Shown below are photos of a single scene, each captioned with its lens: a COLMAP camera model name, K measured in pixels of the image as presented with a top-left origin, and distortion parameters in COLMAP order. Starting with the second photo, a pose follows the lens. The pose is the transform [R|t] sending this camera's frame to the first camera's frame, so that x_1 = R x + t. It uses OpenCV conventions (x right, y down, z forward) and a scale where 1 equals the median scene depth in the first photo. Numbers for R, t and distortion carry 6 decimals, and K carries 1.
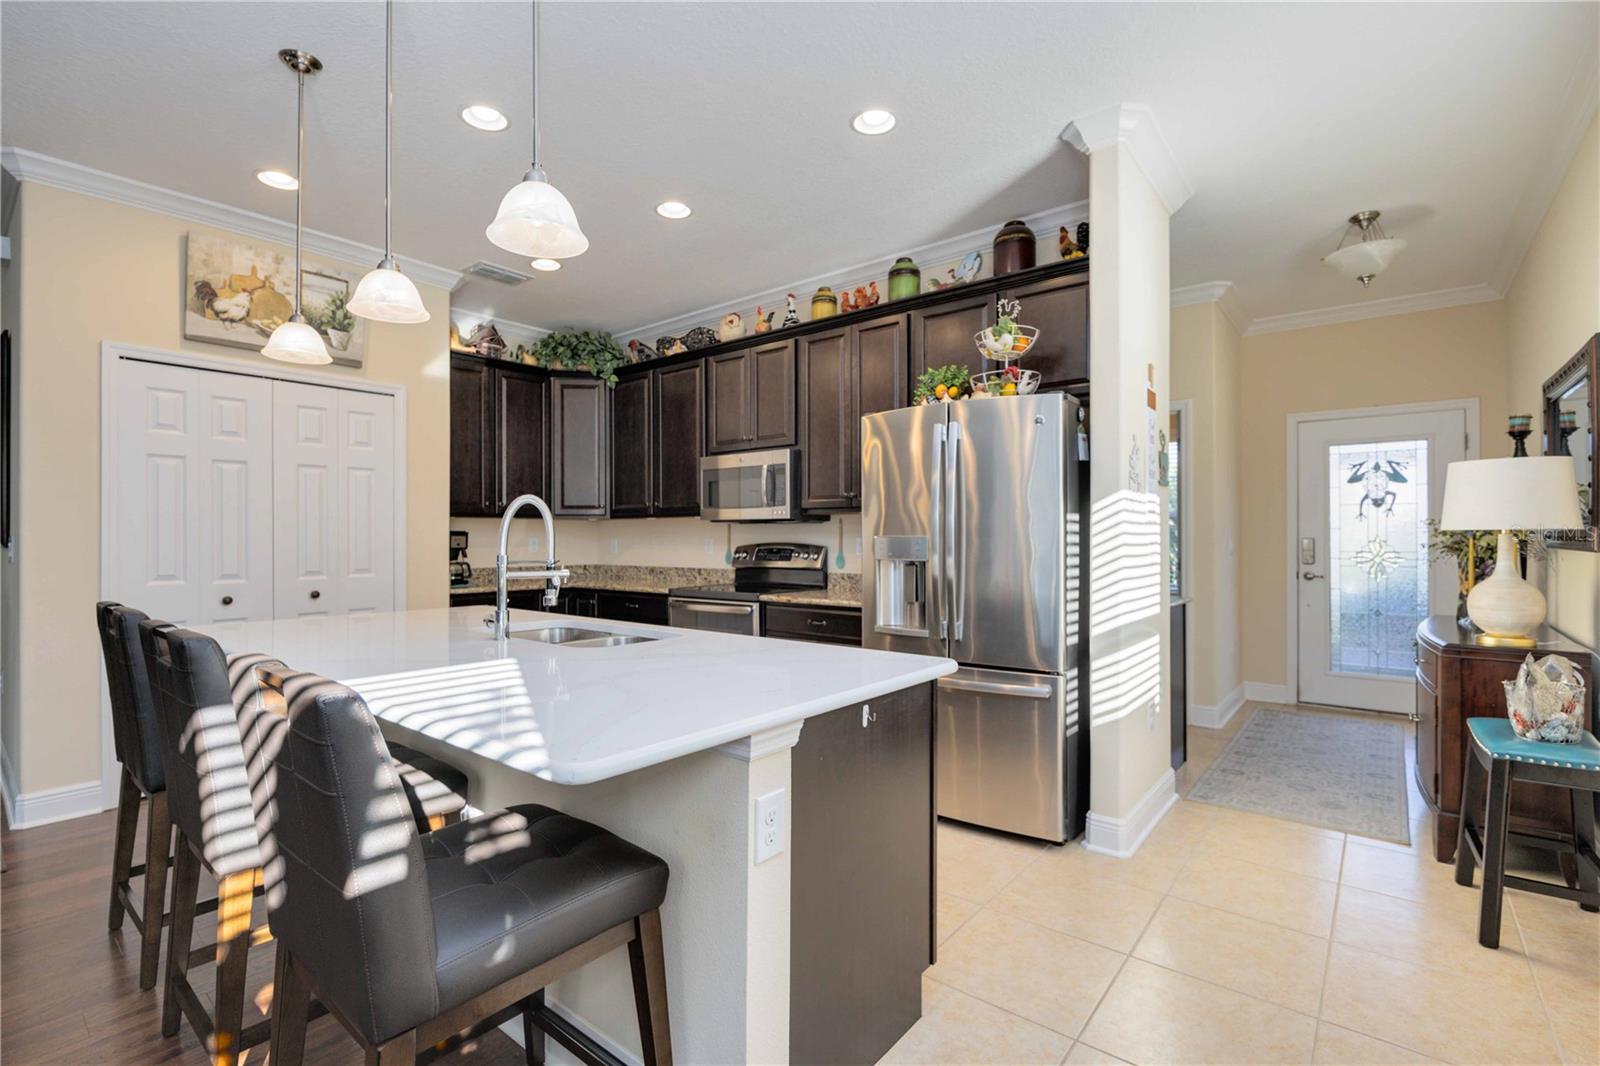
lens RADIAL K [[738.5, 0, 791.0], [0, 738.5, 535.6], [0, 0, 1]] dist [-0.005249, -0.000753]
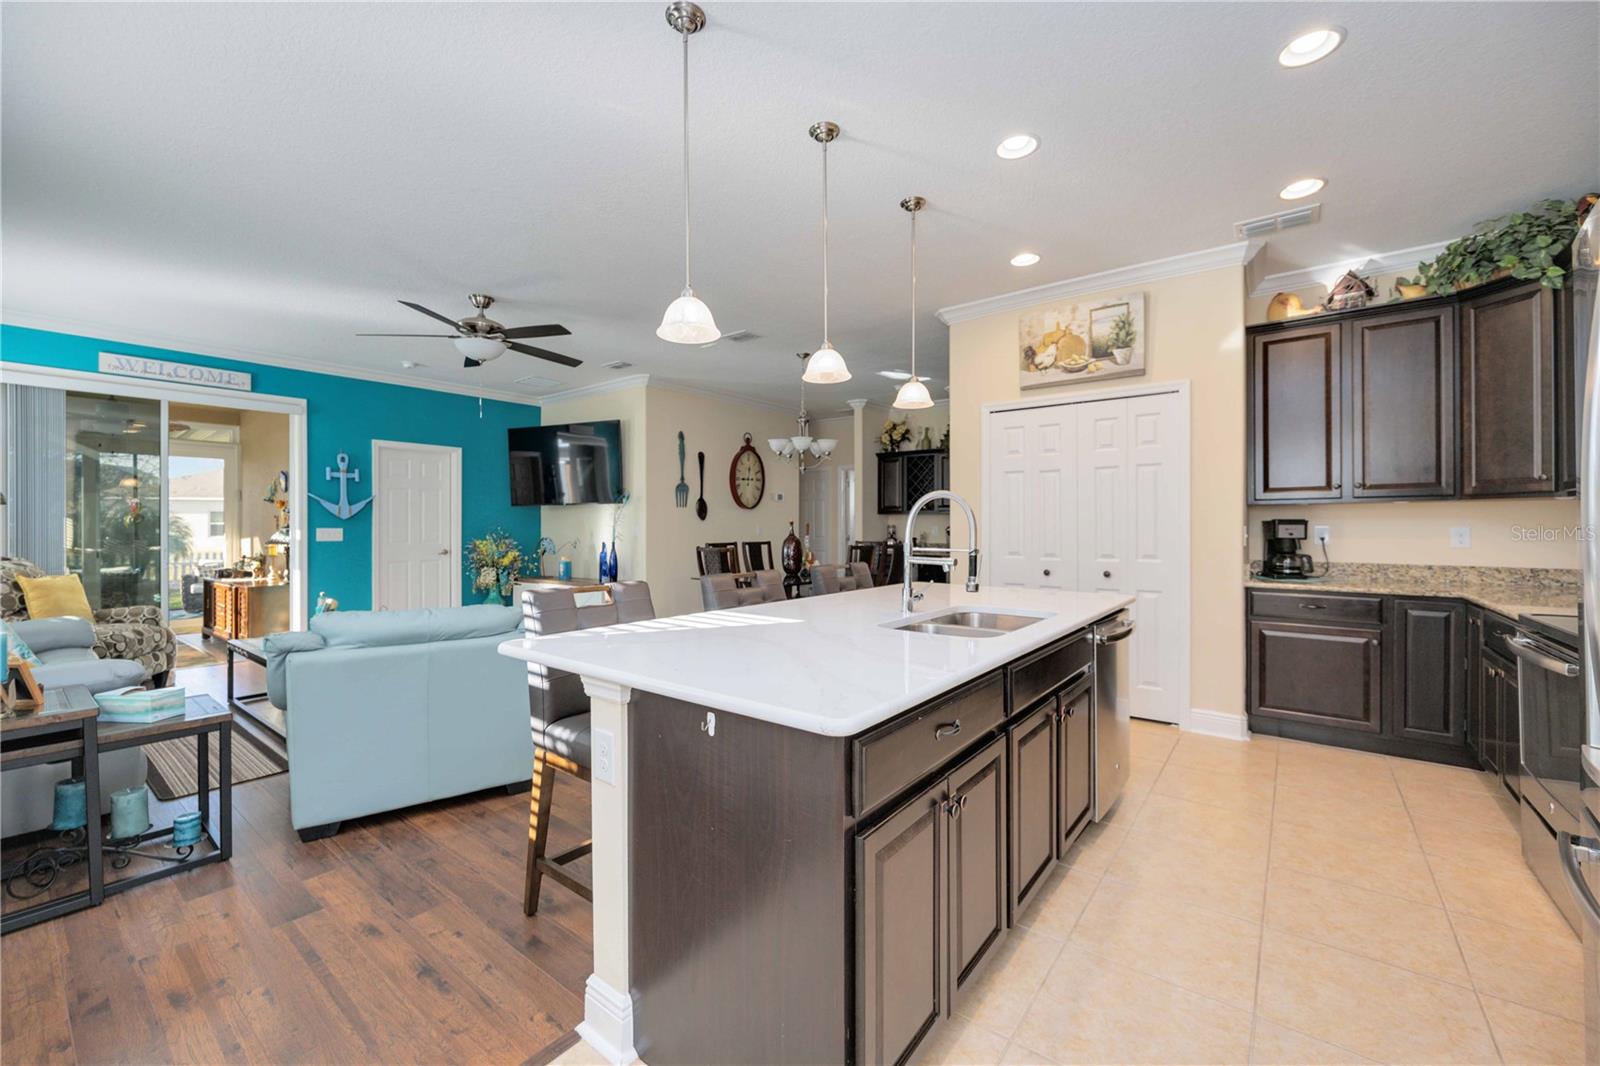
lens RADIAL K [[647.2, 0, 798.6], [0, 647.2, 529.0], [0, 0, 1]] dist [-0.002275, -0.000122]
pose [[0.034812, 0.005140, -0.999381, 0.385503], [0.007199, 0.999960, 0.005394, -0.003192], [0.999368, -0.007382, 0.034773, 0.451361]]
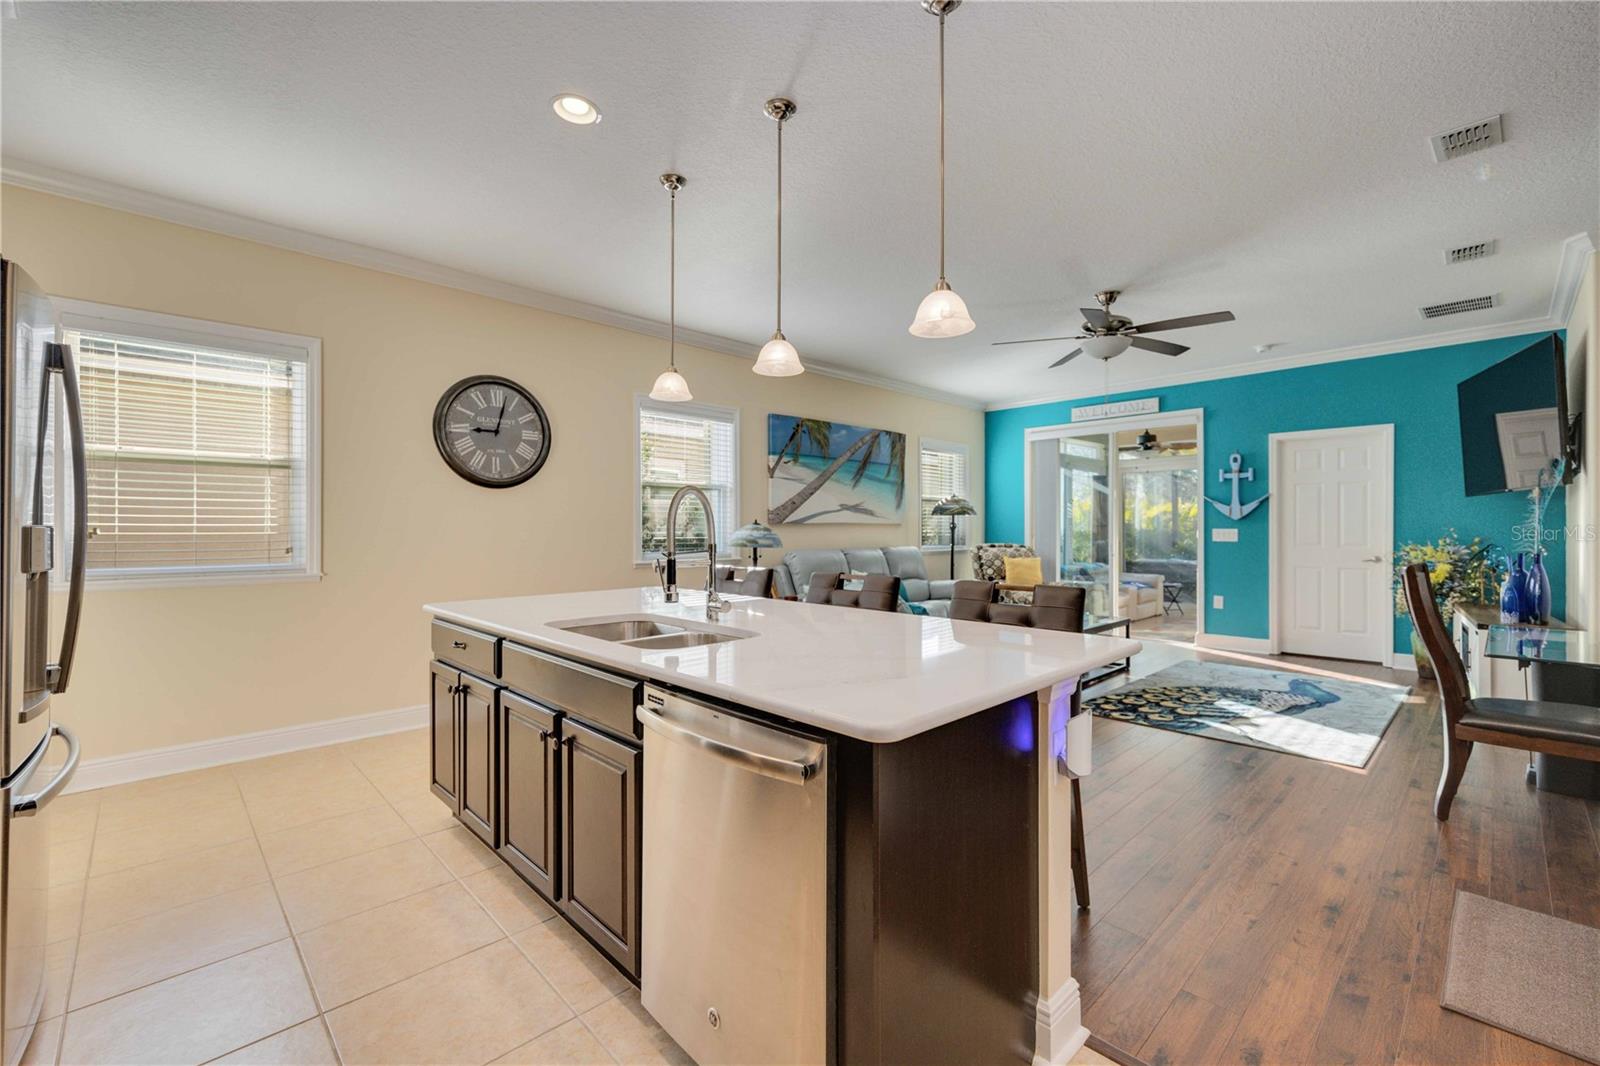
lens RADIAL K [[677.8, 0, 801.6], [0, 677.8, 530.0], [0, 0, 1]] dist [0.002397, 0.000180]
pose [[-0.993777, 0.000643, 0.111382, -0.349446], [-0.000027, 0.999982, -0.006011, 0.007700], [-0.111384, -0.005976, -0.993760, 1.135212]]
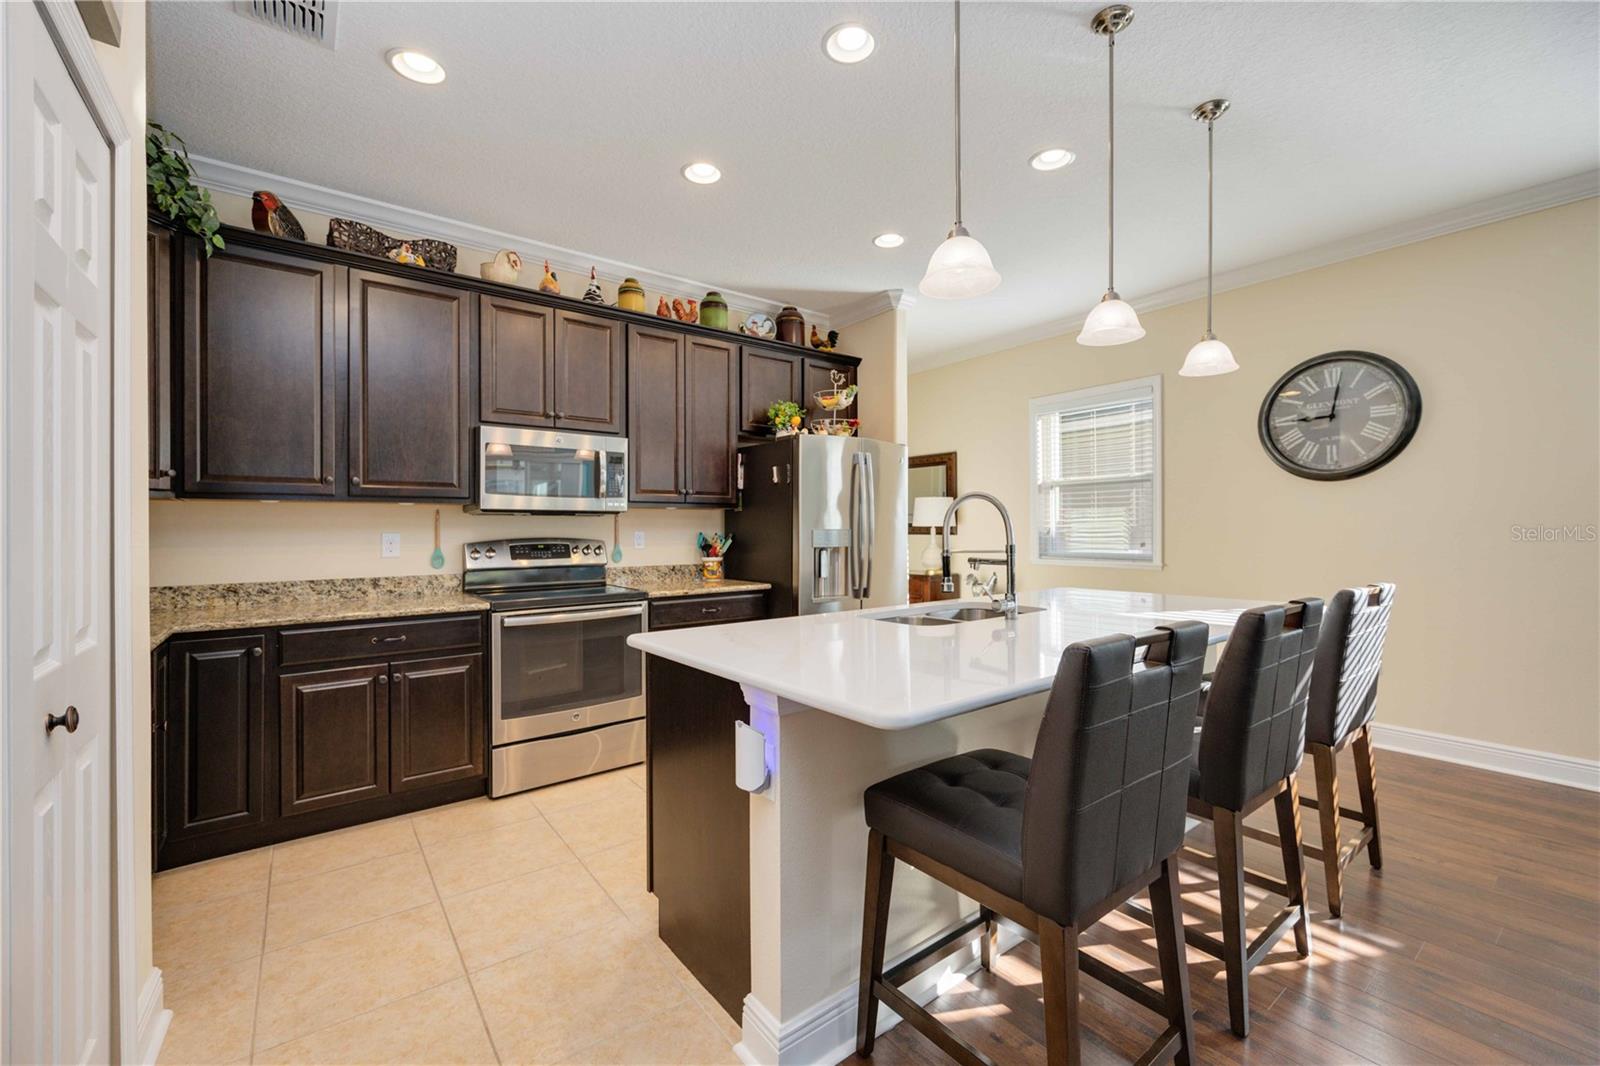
lens RADIAL K [[647.2, 0, 795.9], [0, 647.2, 528.3], [0, 0, 1]] dist [-0.002275, -0.000122]
pose [[0.219879, 0.000847, 0.975527, -0.806226], [0.002785, 0.999995, -0.001496, 0.000583], [-0.975523, 0.003046, 0.219875, 0.633647]]
